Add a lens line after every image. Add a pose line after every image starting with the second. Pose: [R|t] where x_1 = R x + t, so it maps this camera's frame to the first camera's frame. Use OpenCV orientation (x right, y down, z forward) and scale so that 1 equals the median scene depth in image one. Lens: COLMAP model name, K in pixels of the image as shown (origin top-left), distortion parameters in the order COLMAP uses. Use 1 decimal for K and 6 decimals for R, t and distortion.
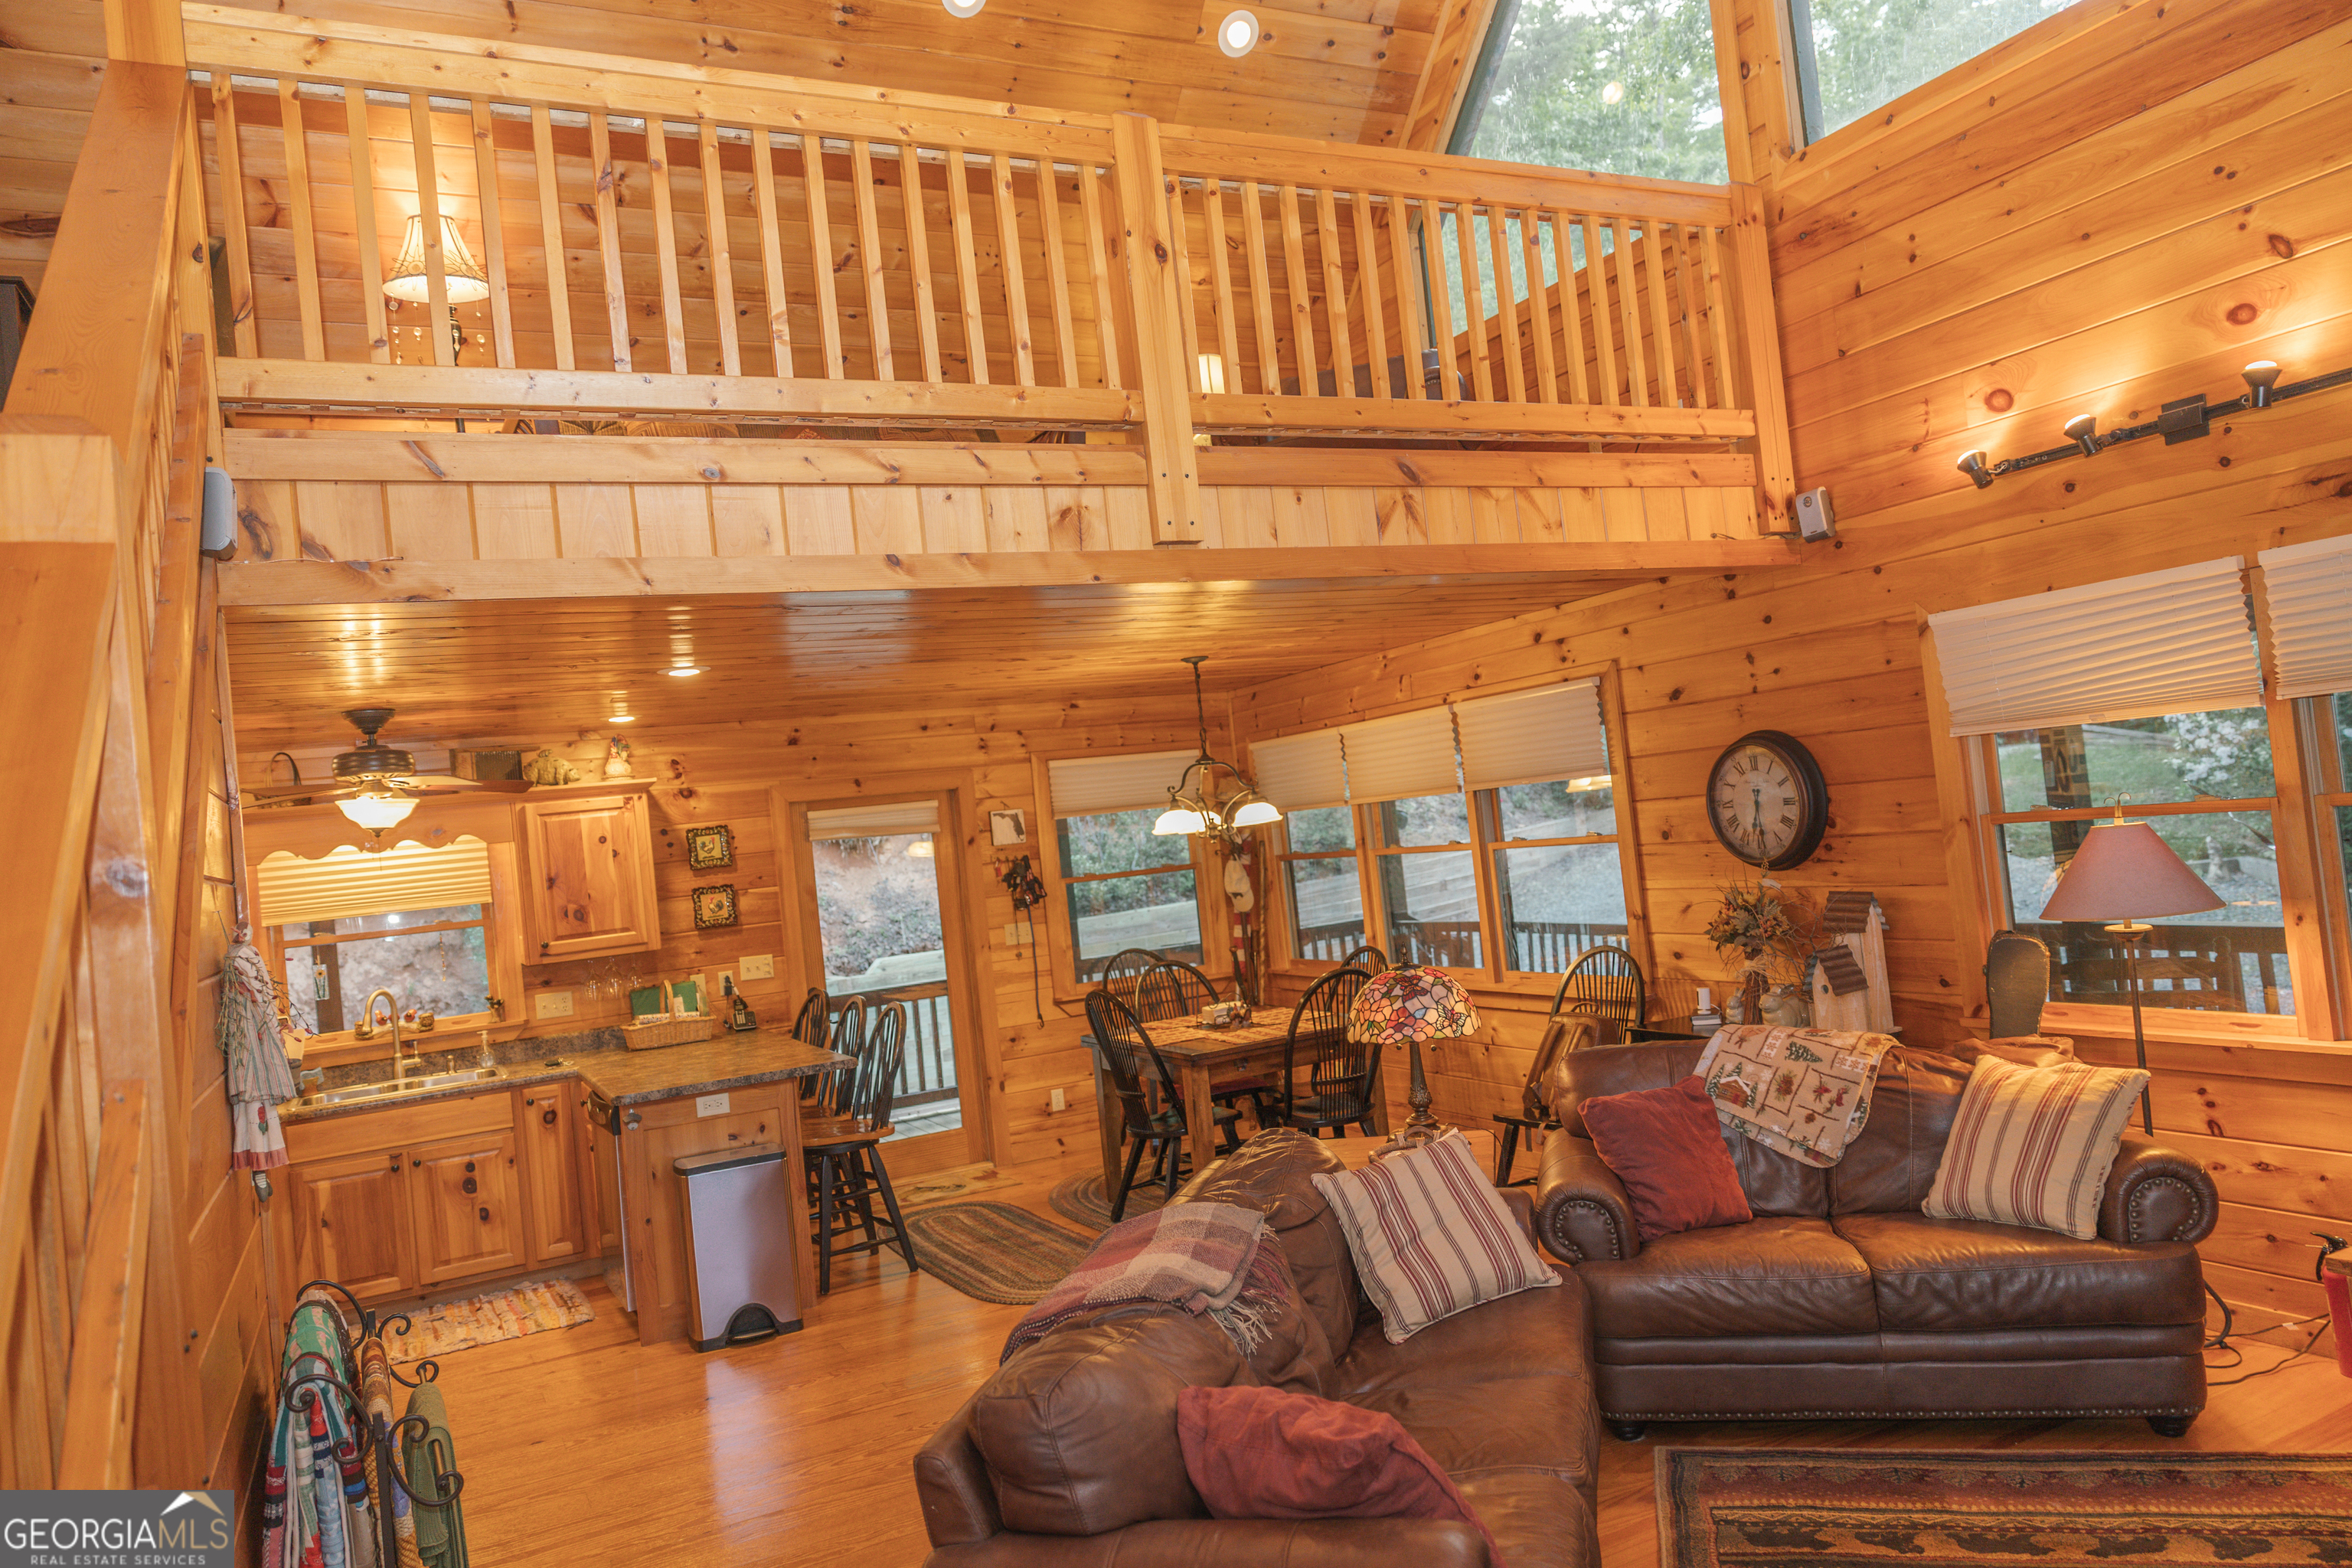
lens RADIAL K [[1569.0, 0, 1173.5], [0, 1569.0, 782.6], [0, 0, 1]] dist [-0.000259, 0.005797]
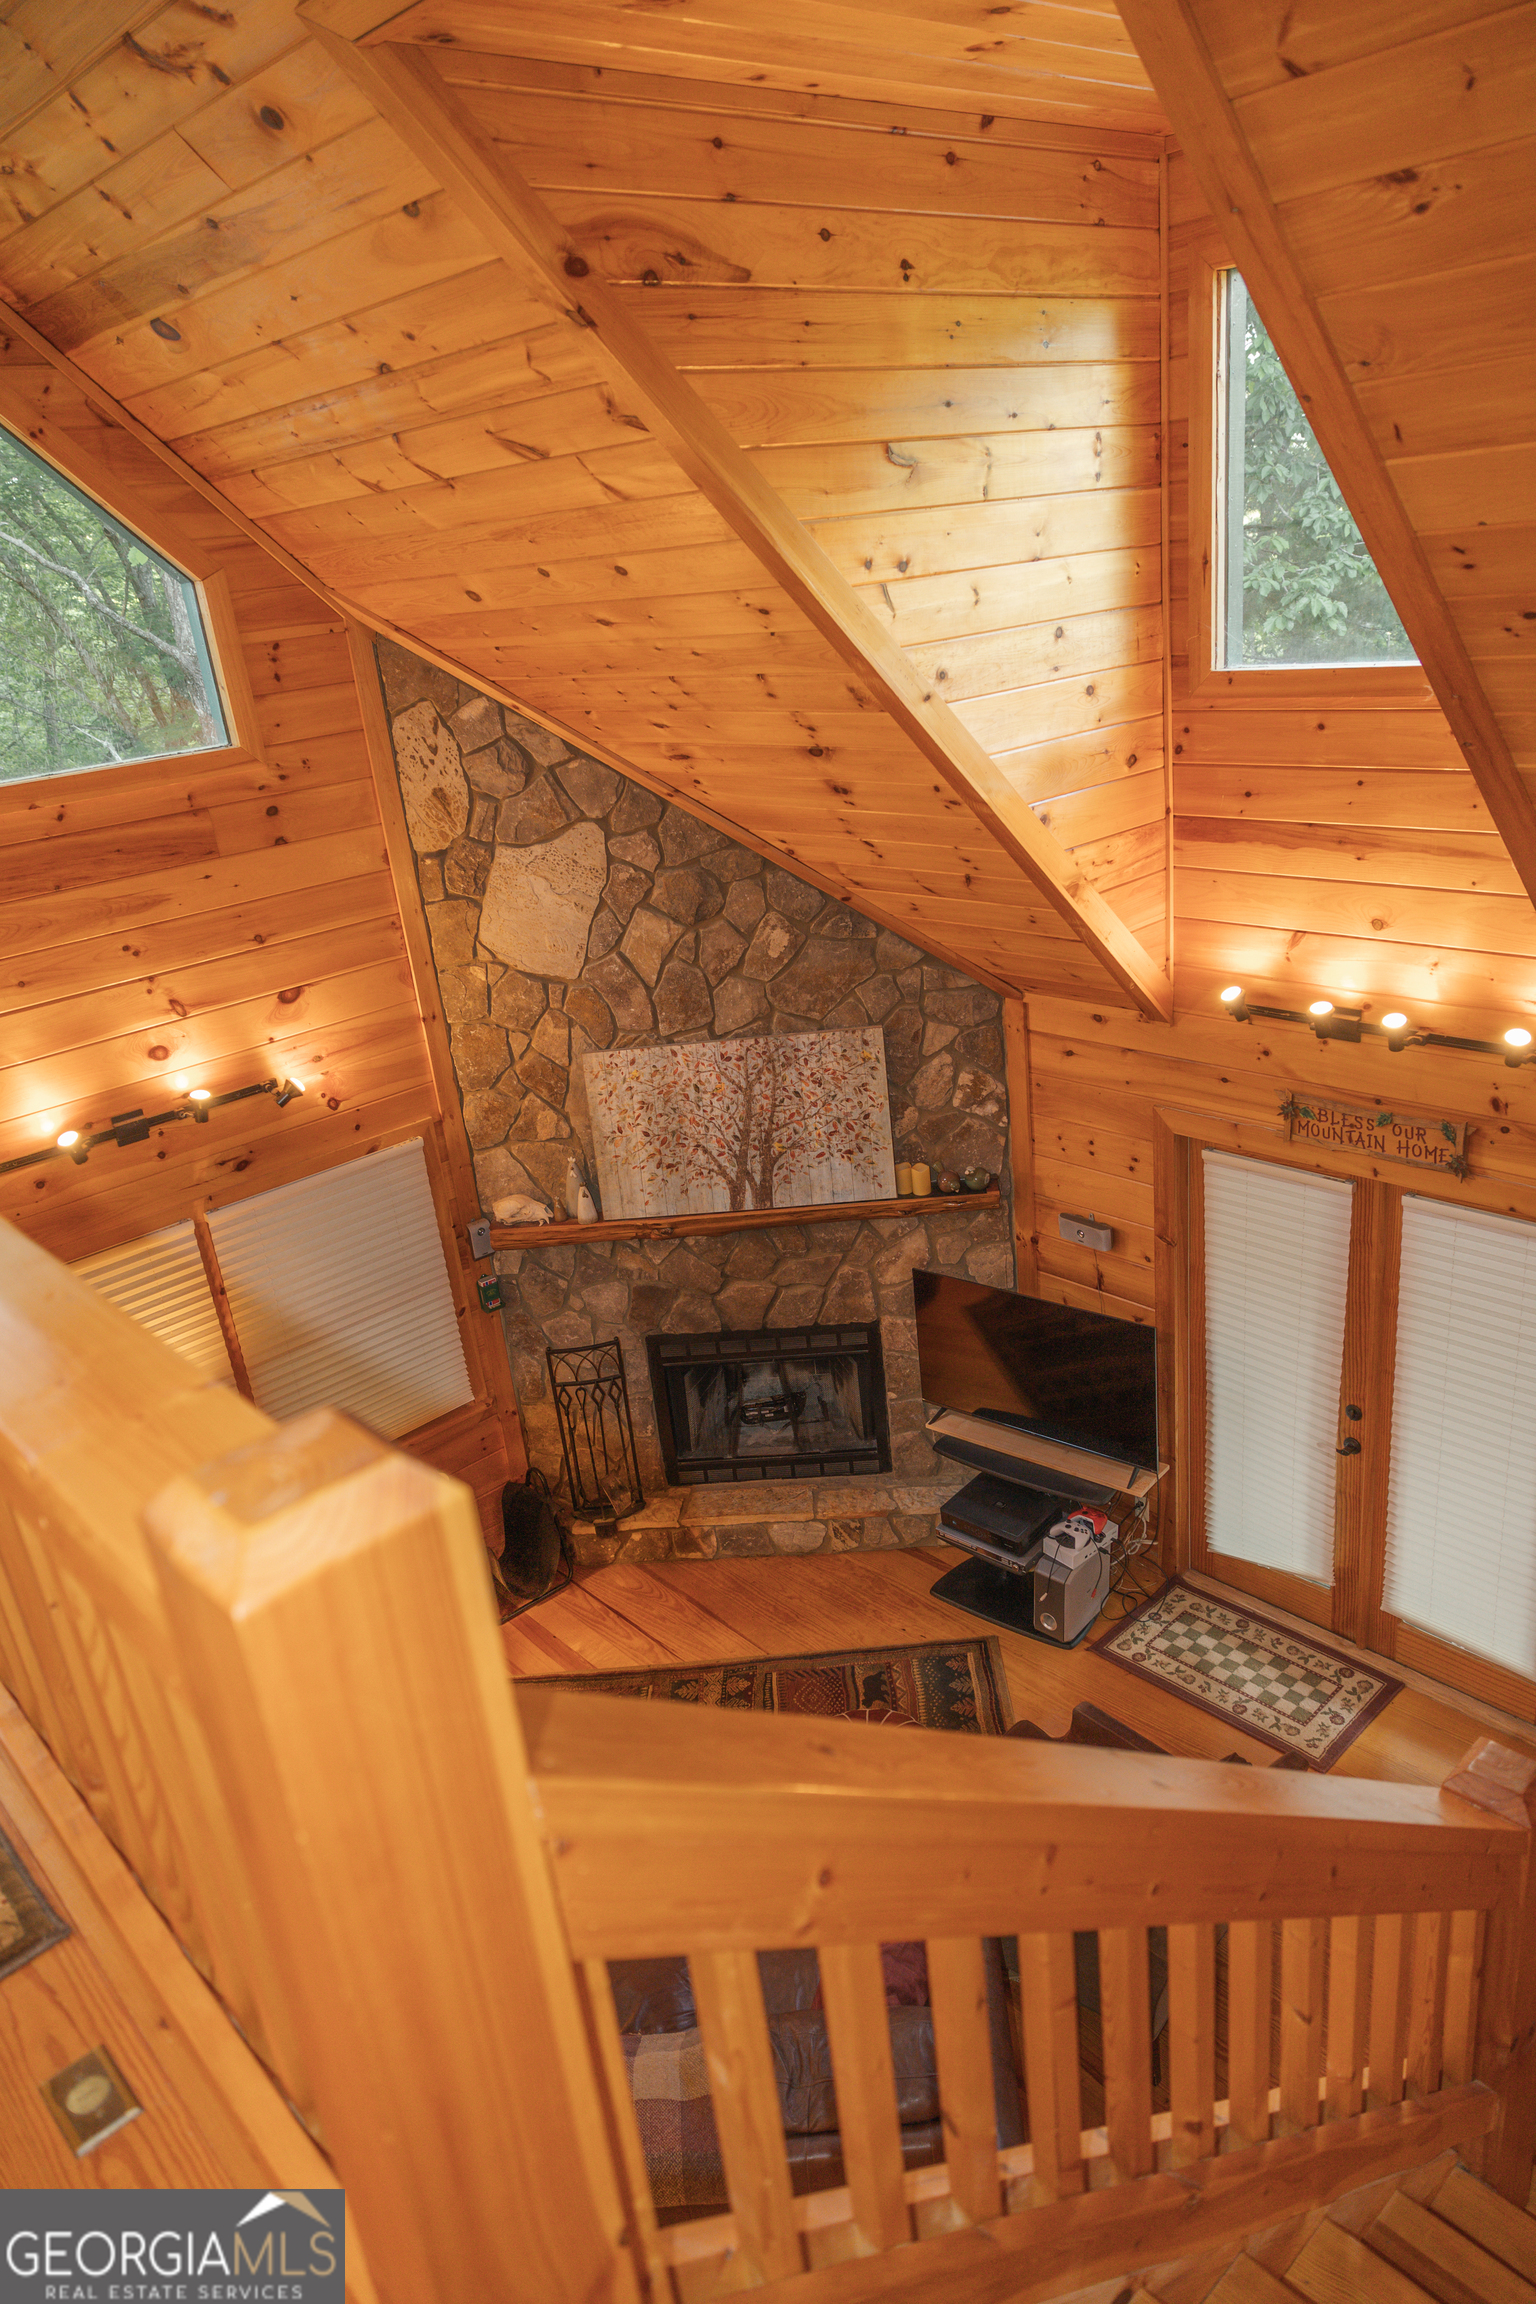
lens RADIAL K [[1539.2, 0, 764.0], [0, 1539.2, 1159.8], [0, 0, 1]] dist [-0.002000, 0.006463]
pose [[-0.252491, -0.232492, 0.939253, -0.481300], [0.104805, 0.958422, 0.265411, -0.330903], [-0.961907, 0.165452, -0.217626, 0.517393]]
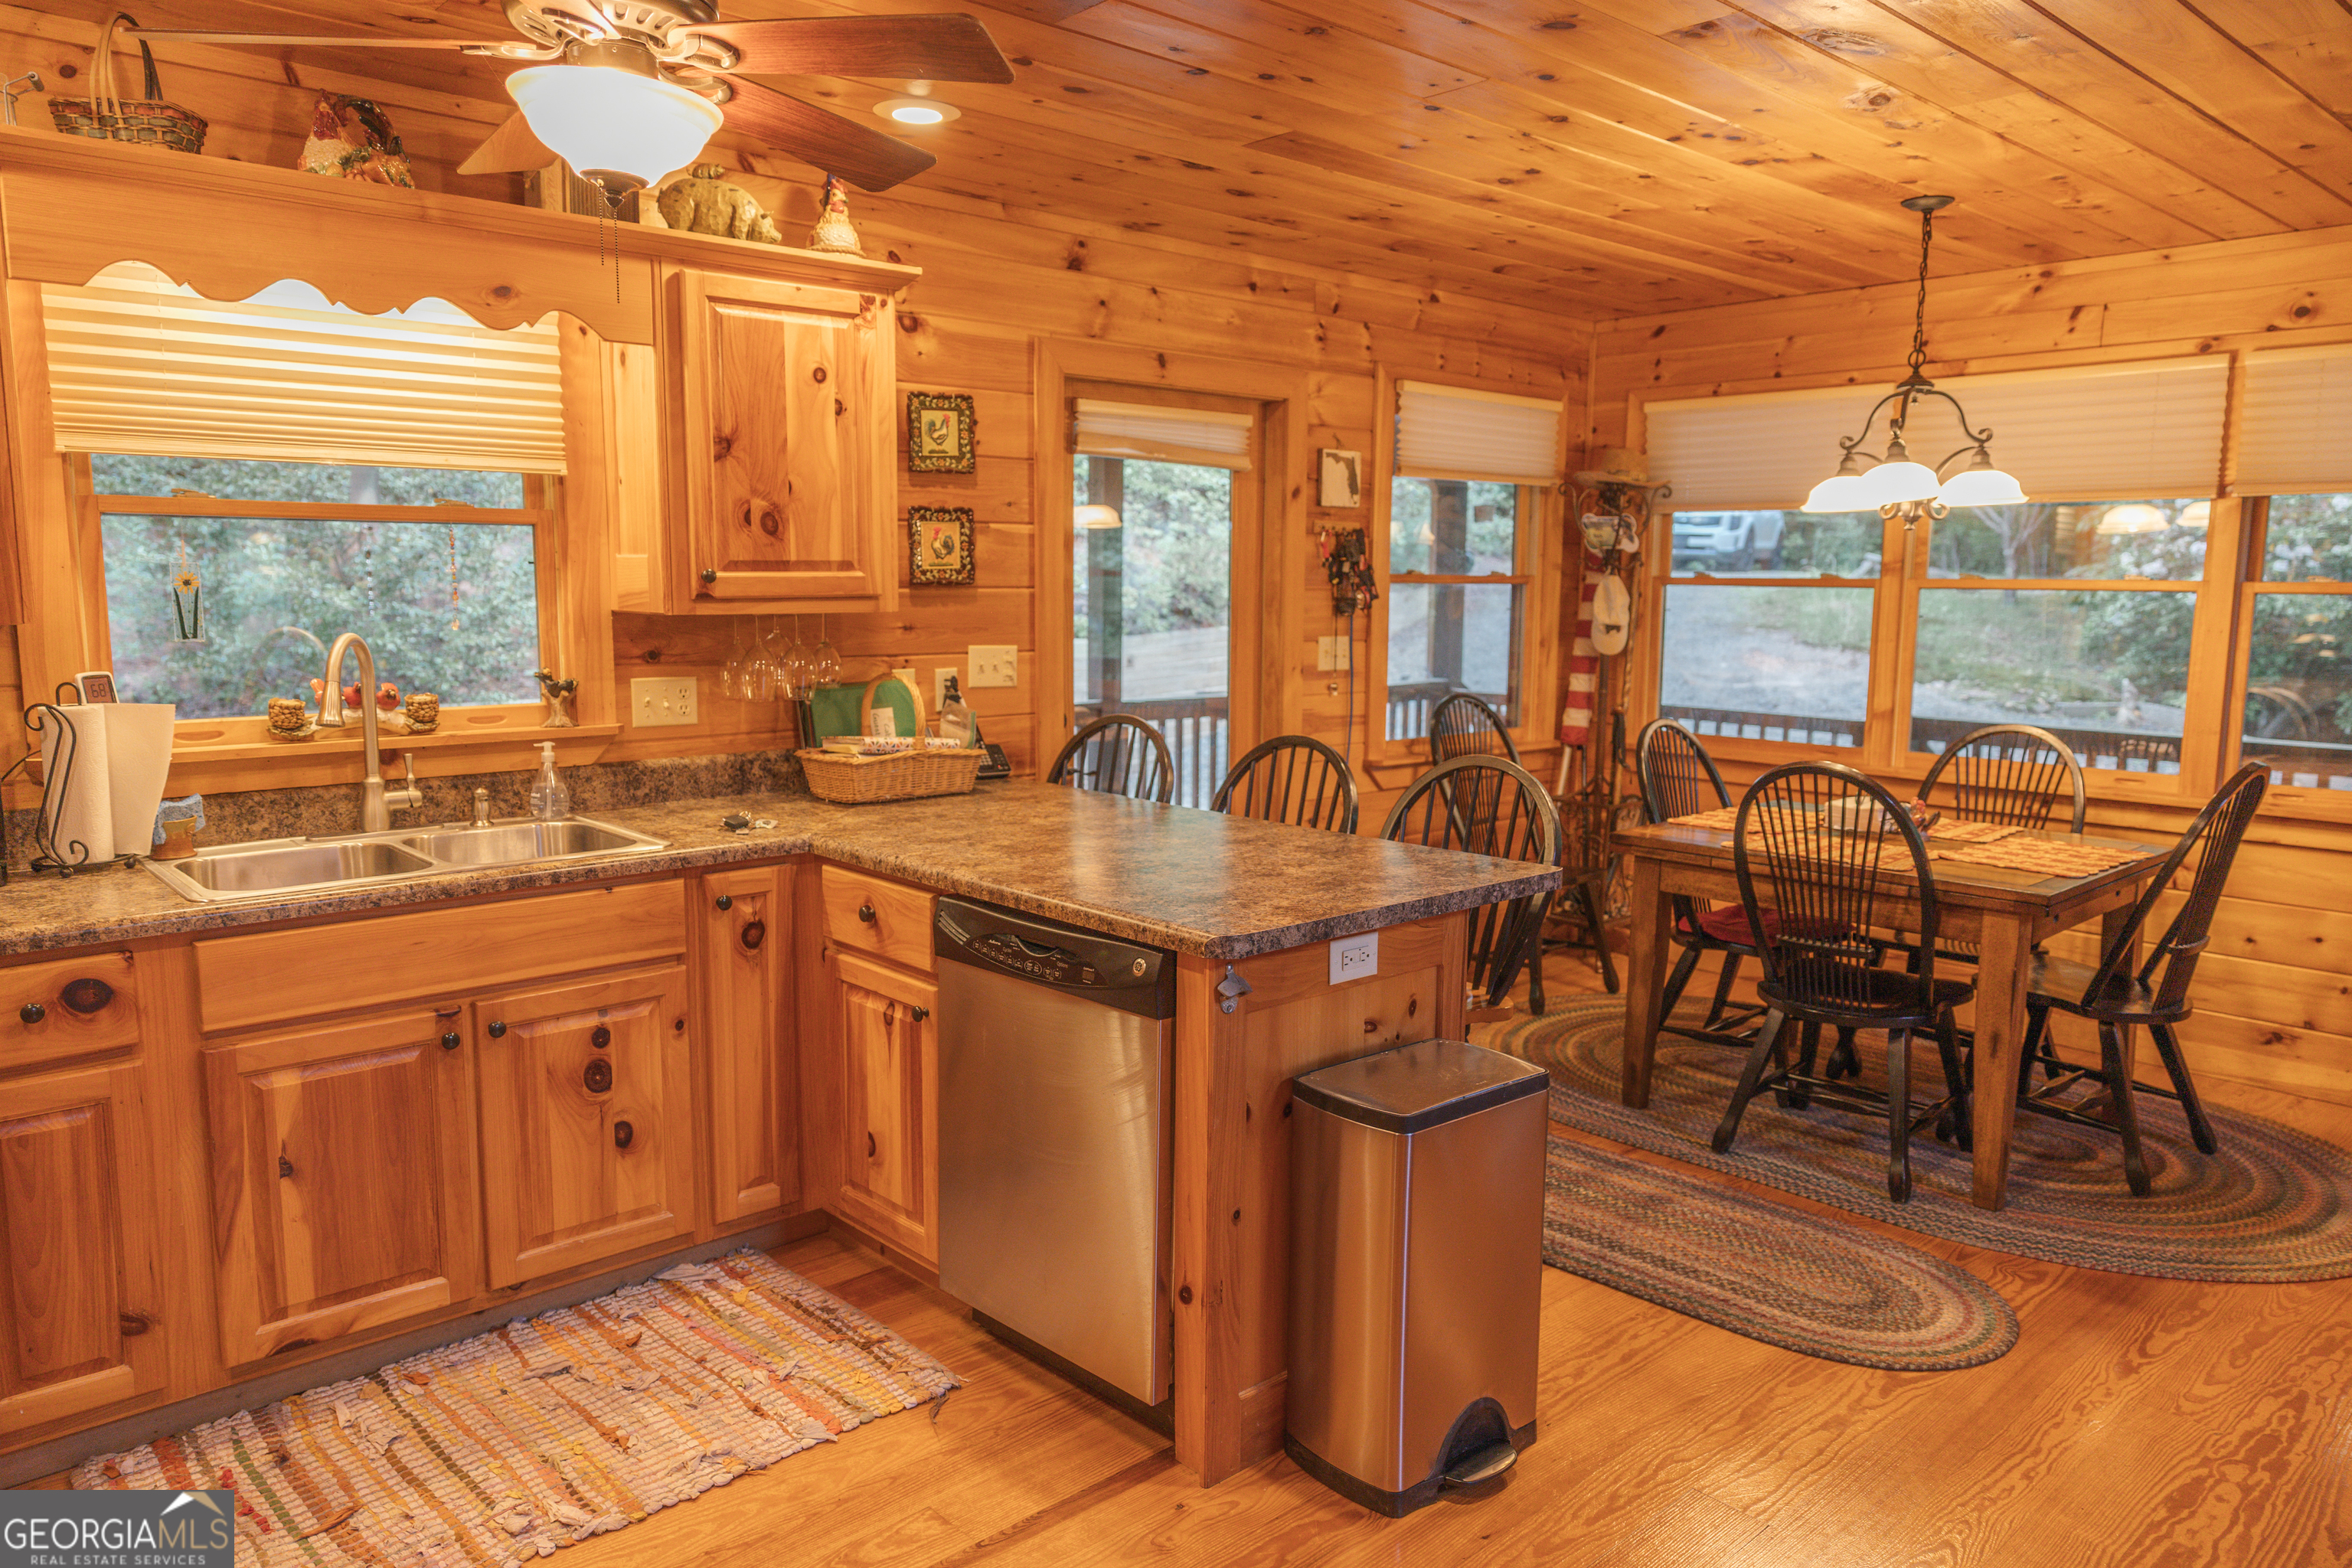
lens RADIAL K [[1571.3, 0, 1172.8], [0, 1571.3, 782.1], [0, 0, 1]] dist [-0.002000, 0.006463]
pose [[0.957302, 0.075580, 0.279034, -0.438209], [-0.115905, 0.984590, 0.130955, 0.095883], [-0.264836, -0.157705, 0.951310, 0.552283]]
